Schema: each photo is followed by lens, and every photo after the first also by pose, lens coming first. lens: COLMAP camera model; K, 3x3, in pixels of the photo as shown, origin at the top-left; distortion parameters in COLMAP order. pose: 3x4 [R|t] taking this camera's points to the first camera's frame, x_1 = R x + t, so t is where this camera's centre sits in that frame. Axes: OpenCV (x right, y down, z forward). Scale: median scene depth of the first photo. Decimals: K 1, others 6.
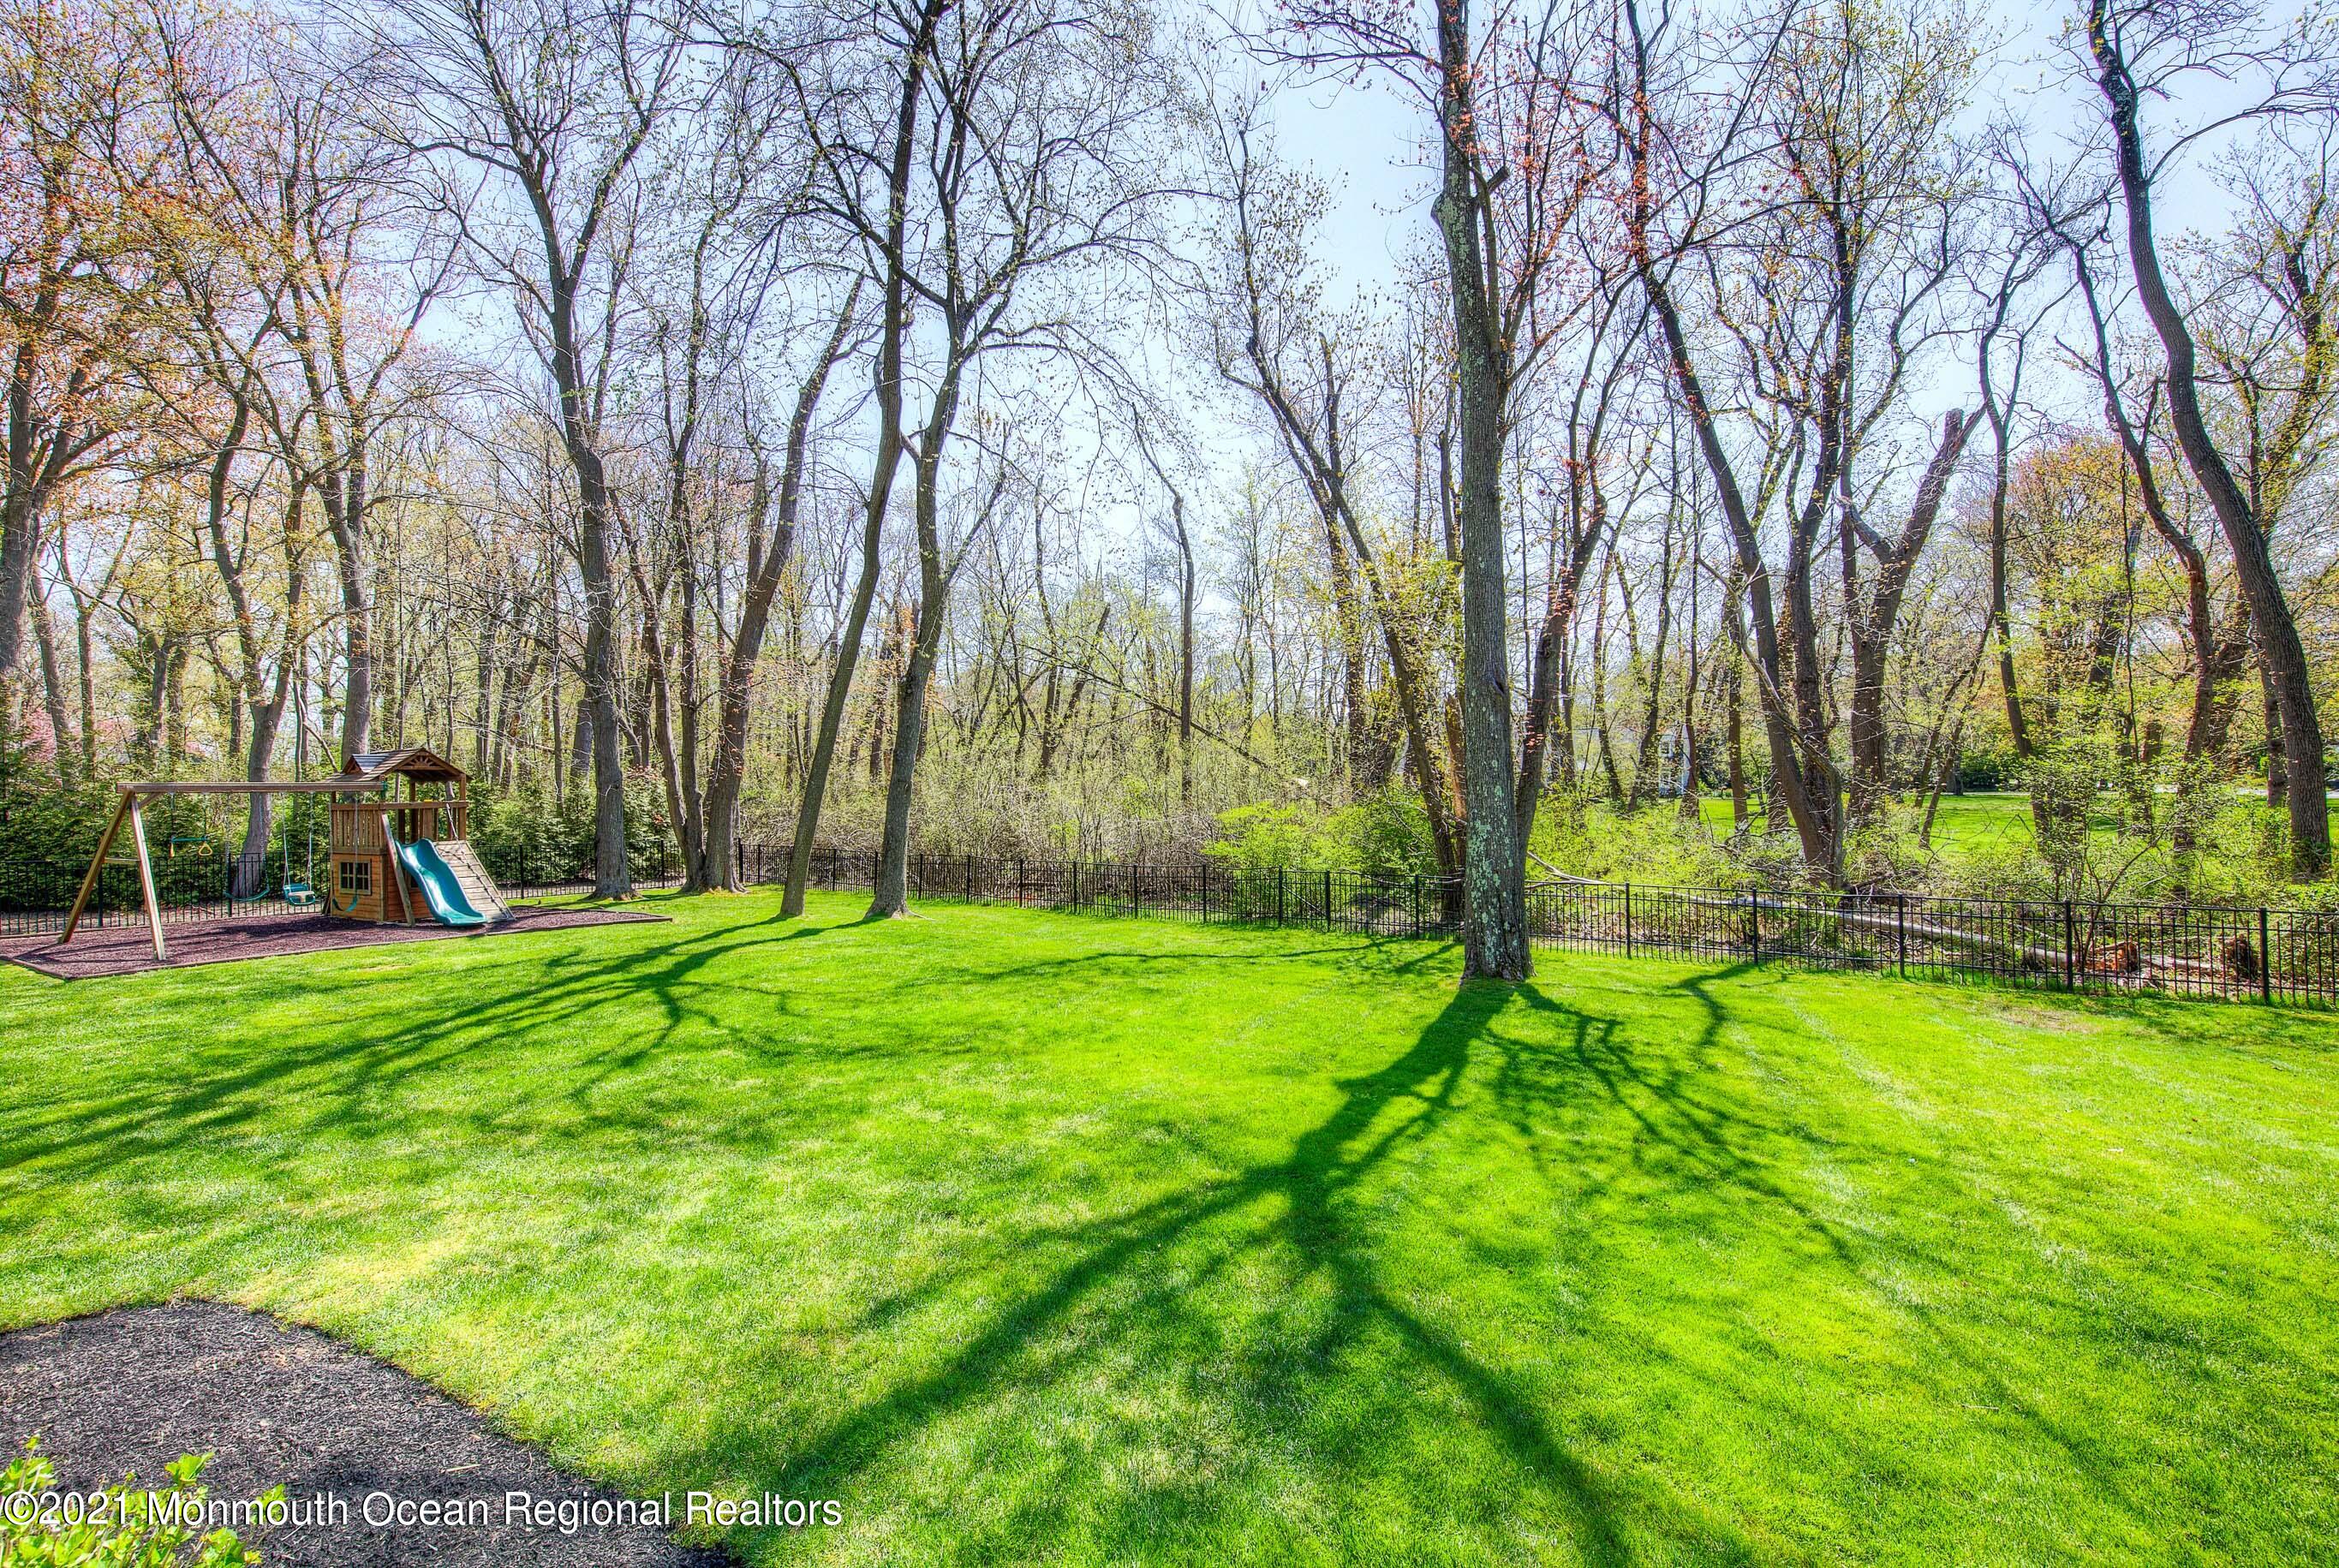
lens RADIAL K [[982.1, 0, 1116.4], [0, 982.1, 778.6], [0, 0, 1]] dist [0.003383, 0.000381]
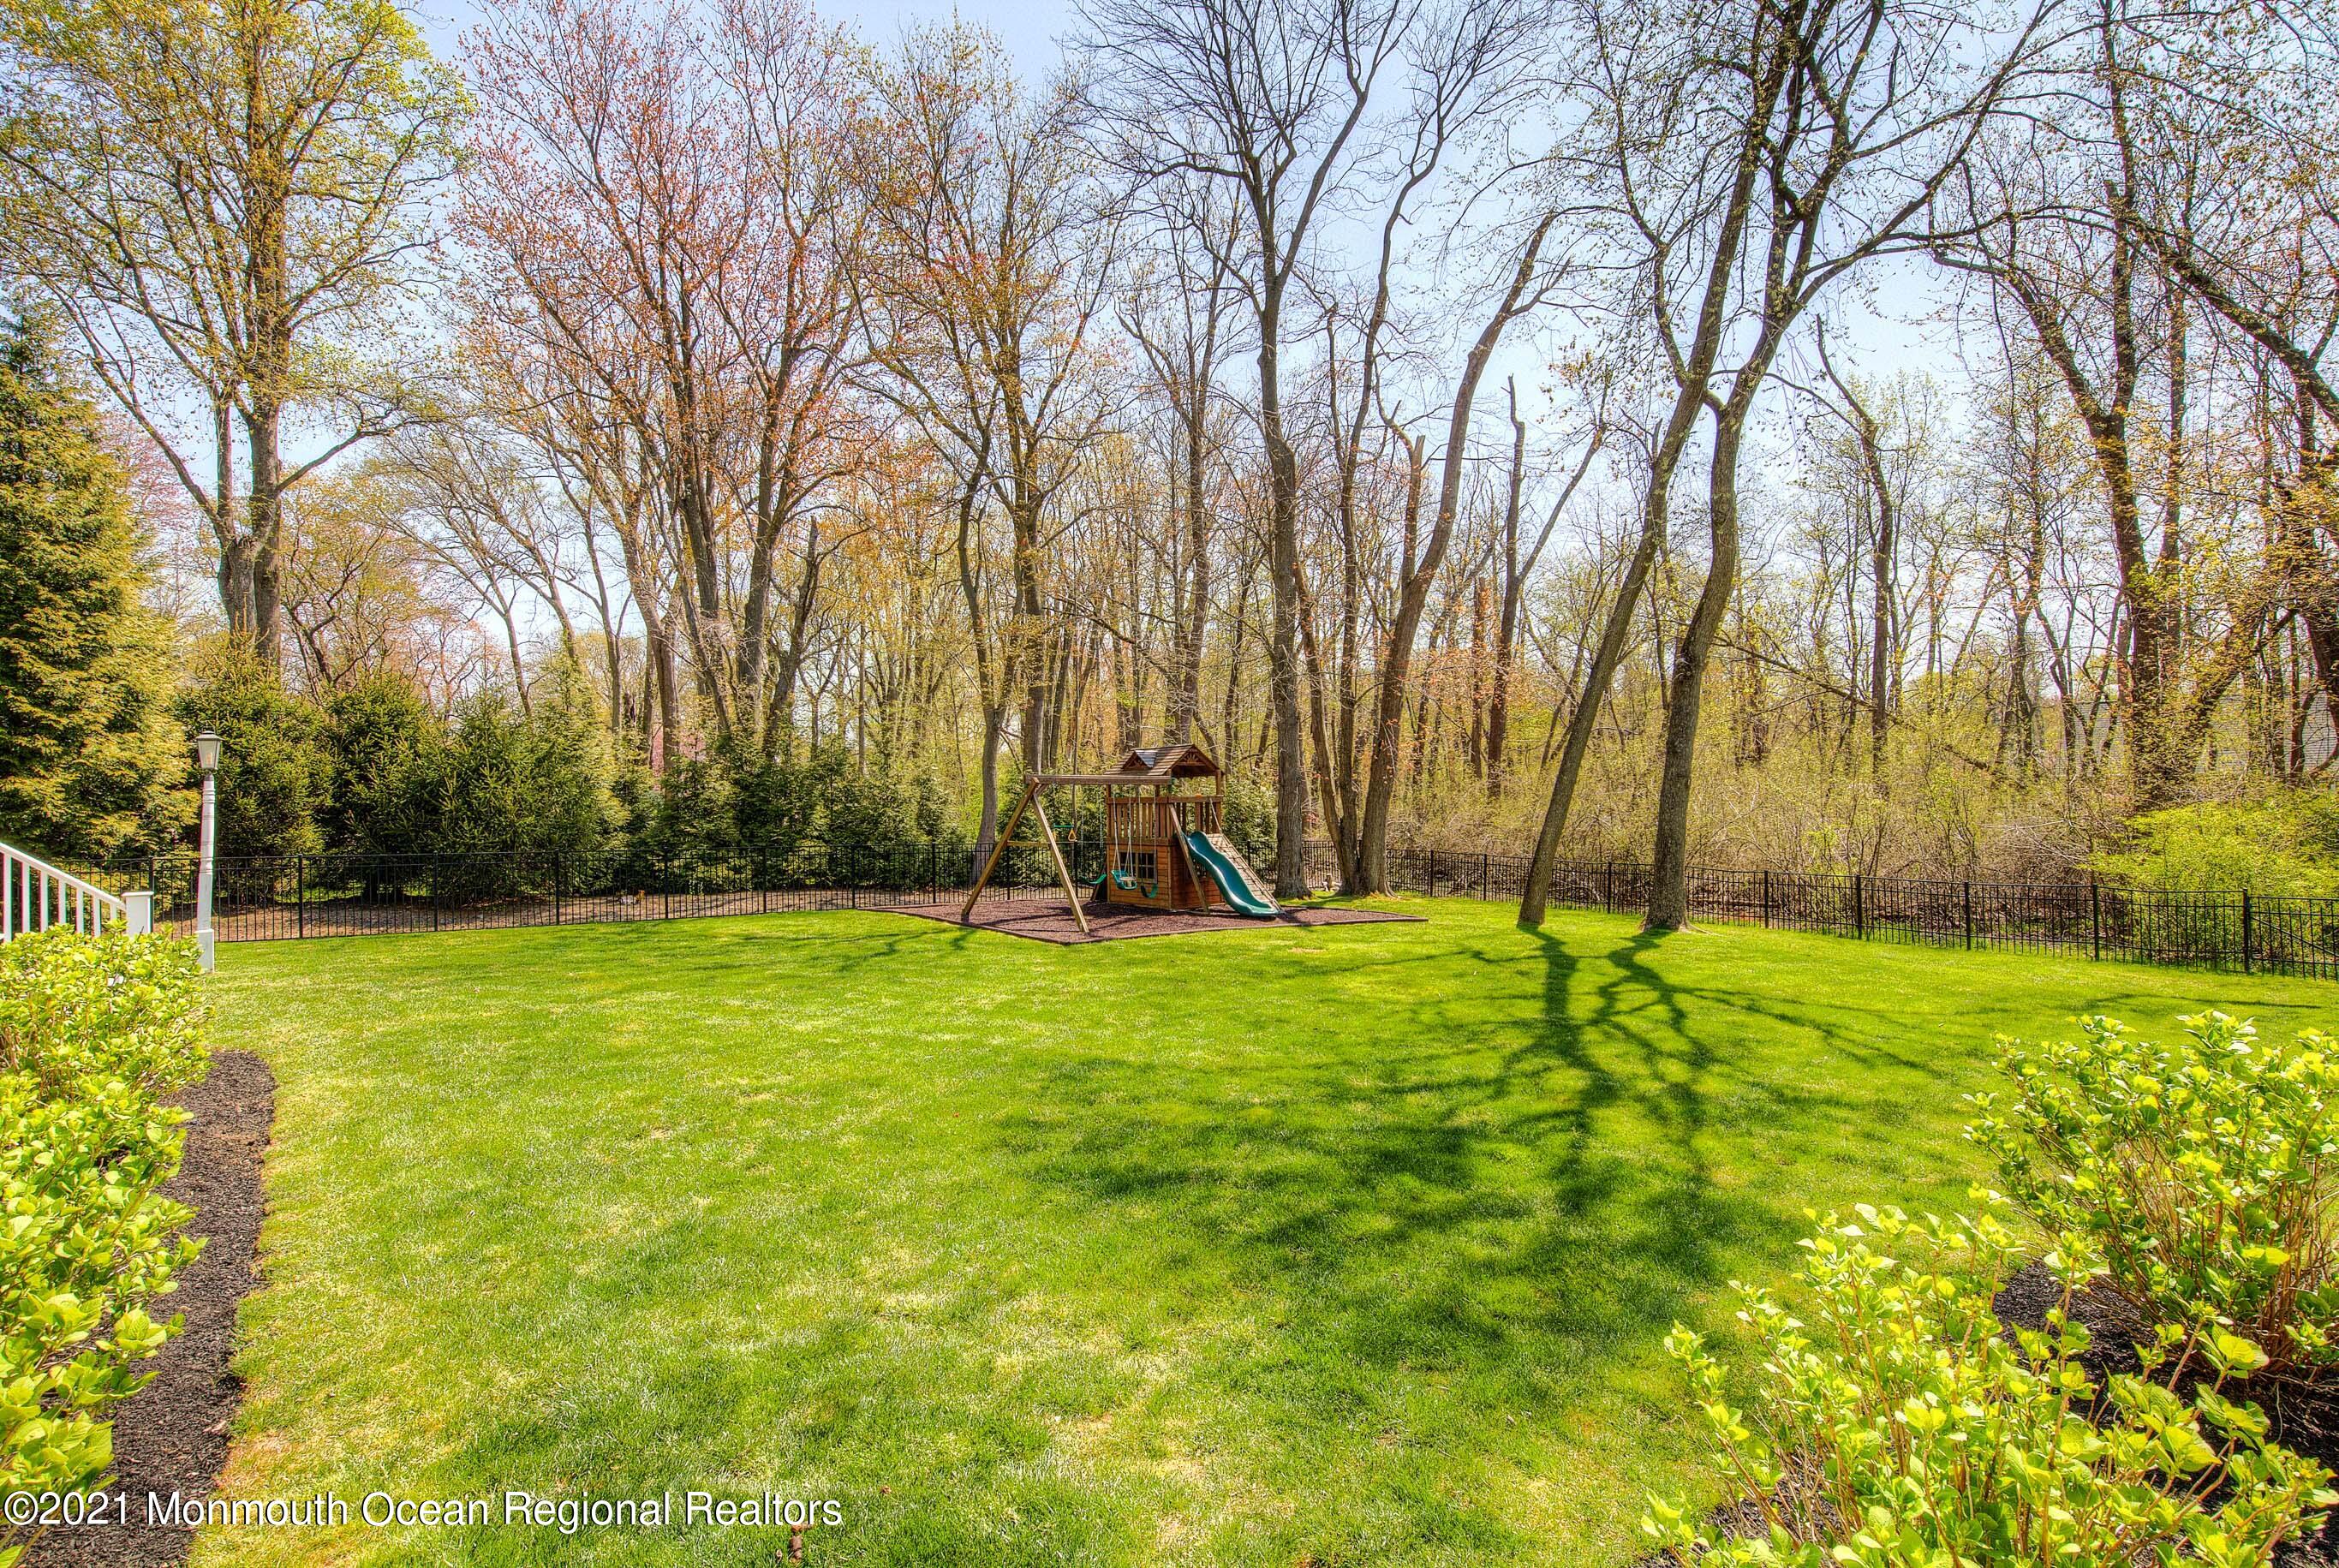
lens RADIAL K [[1091.6, 0, 1089.7], [0, 1091.6, 787.3], [0, 0, 1]] dist [0.000643, 0.000150]
pose [[0.936167, 0.001647, -0.351553, -0.272471], [-0.001780, 0.999998, -0.000056, 0.009971], [0.351552, 0.000679, 0.936168, -0.077215]]
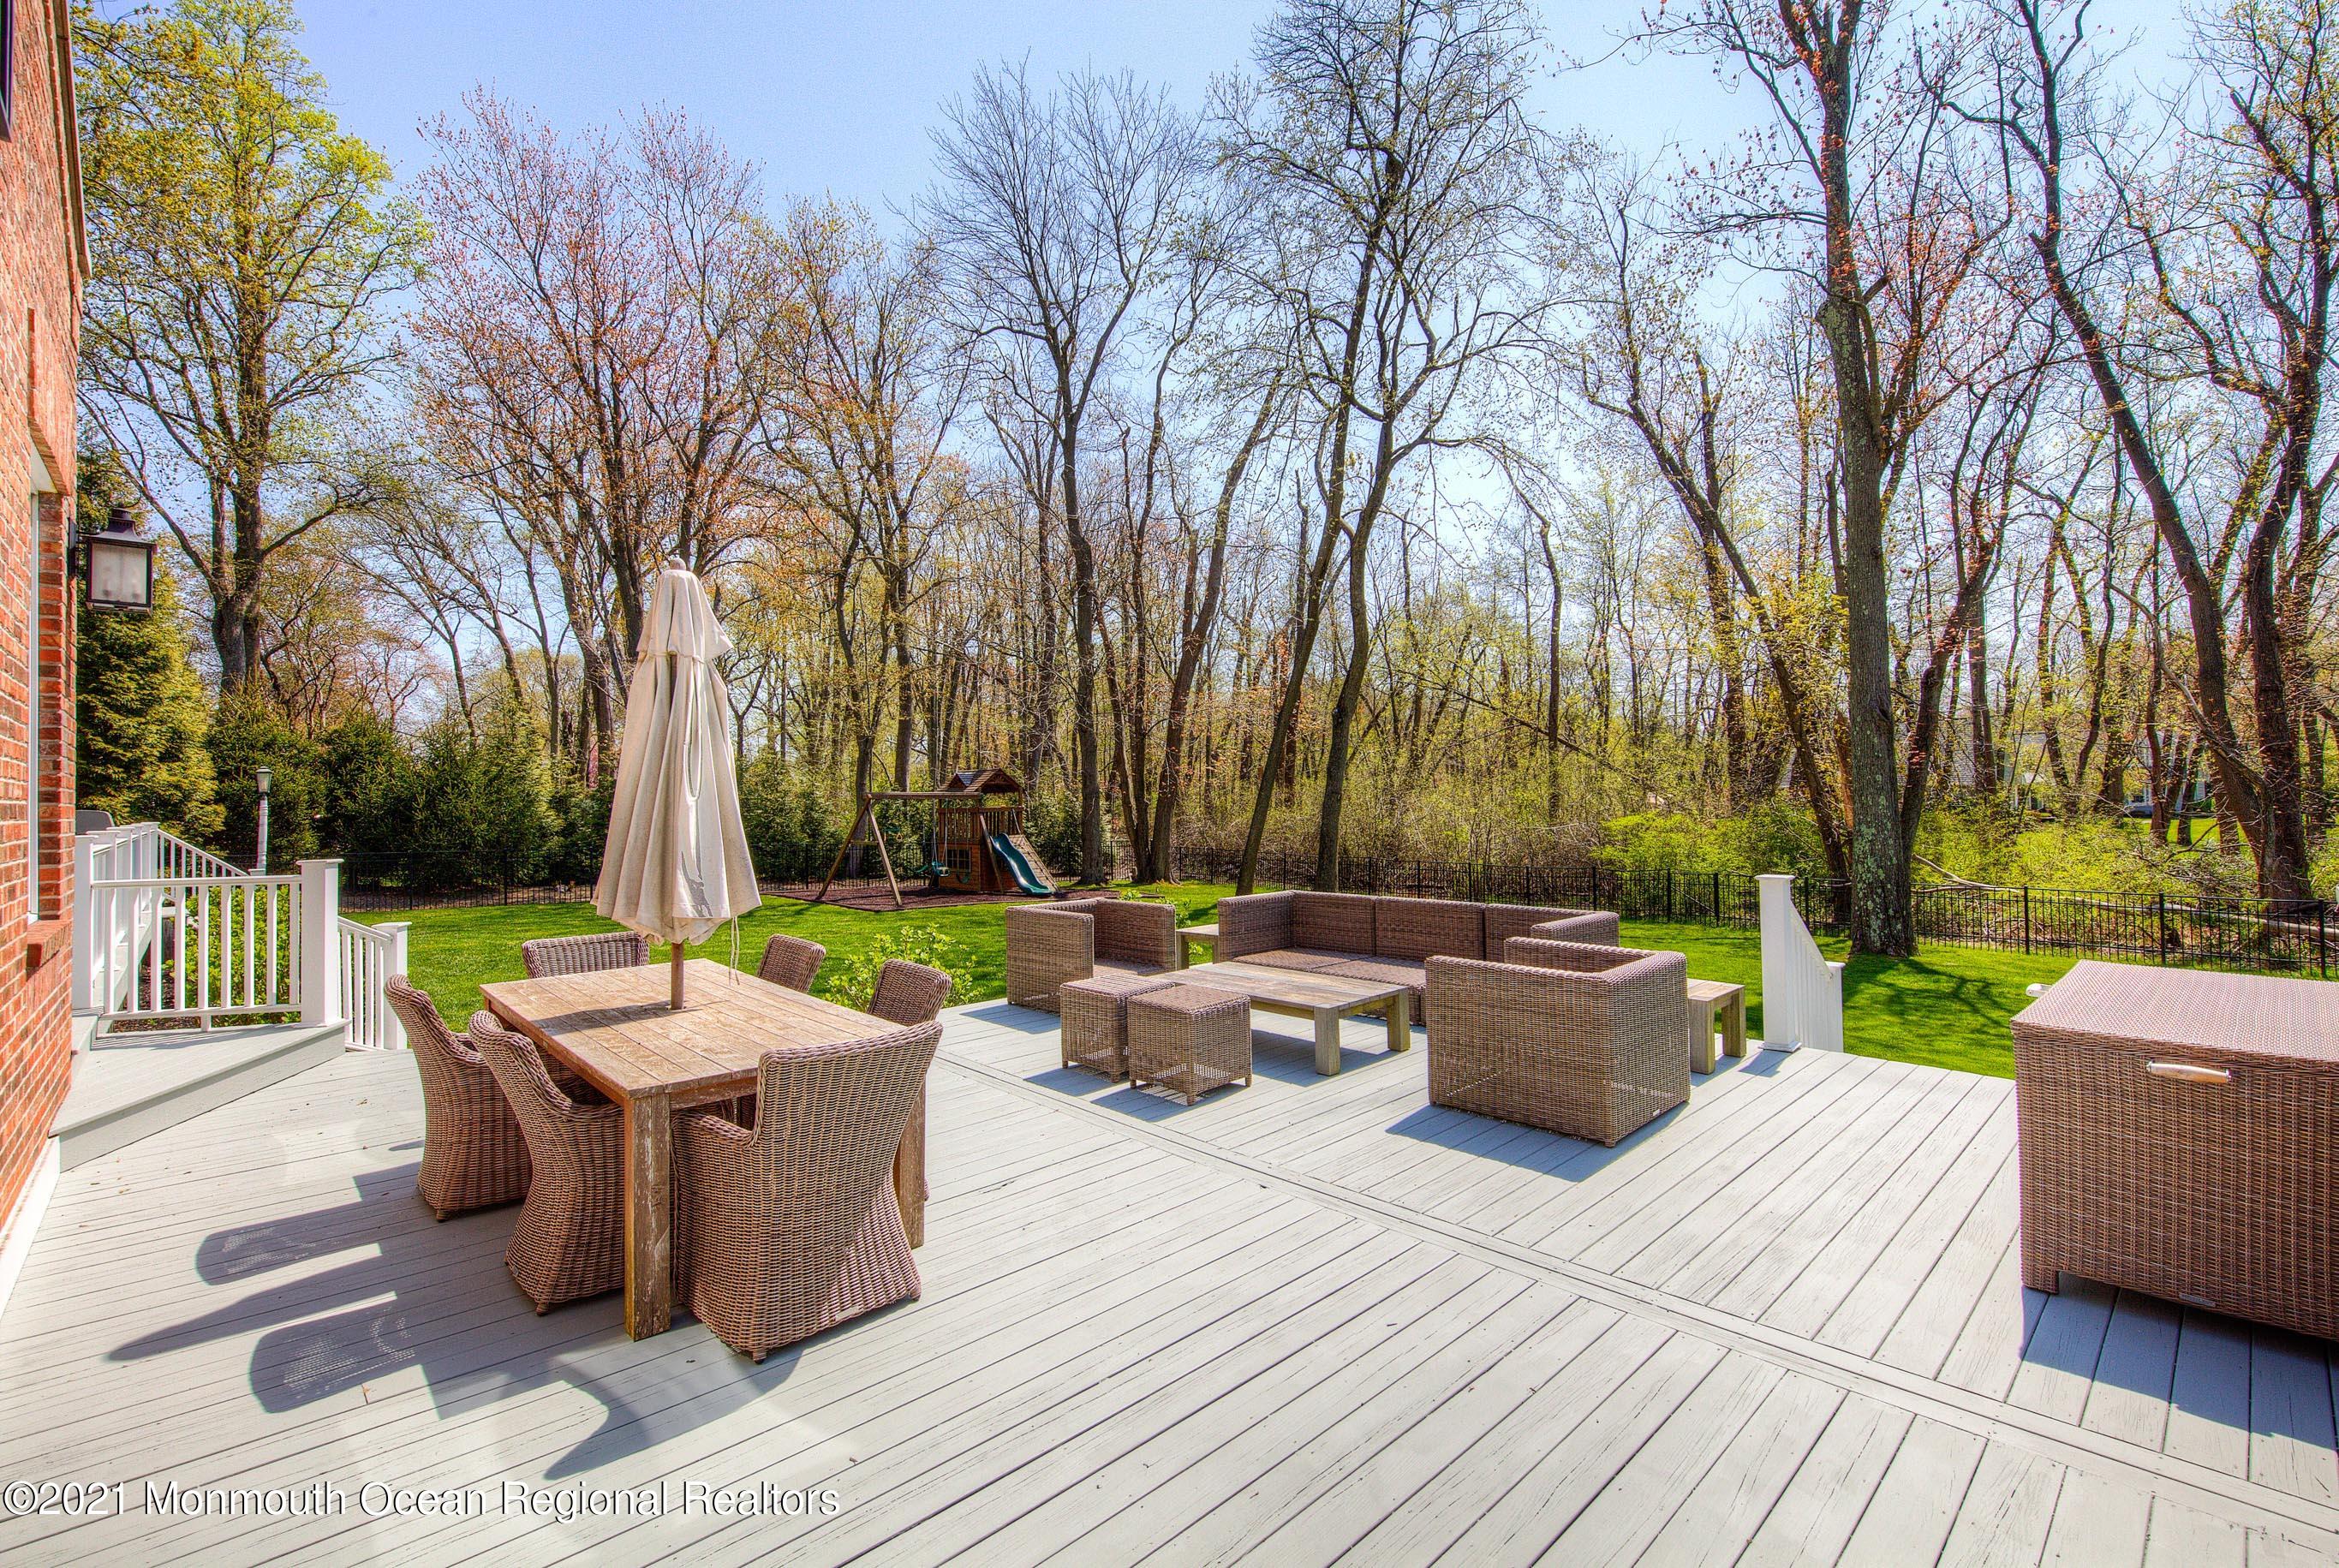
lens RADIAL K [[1057.2, 0, 1123.6], [0, 1057.2, 786.4], [0, 0, 1]] dist [-0.002031, -0.000605]
pose [[0.962291, -0.001136, -0.272020, -0.083256], [-0.000789, 0.999975, -0.006968, 0.002983], [0.272021, 0.006920, 0.962266, -0.269197]]
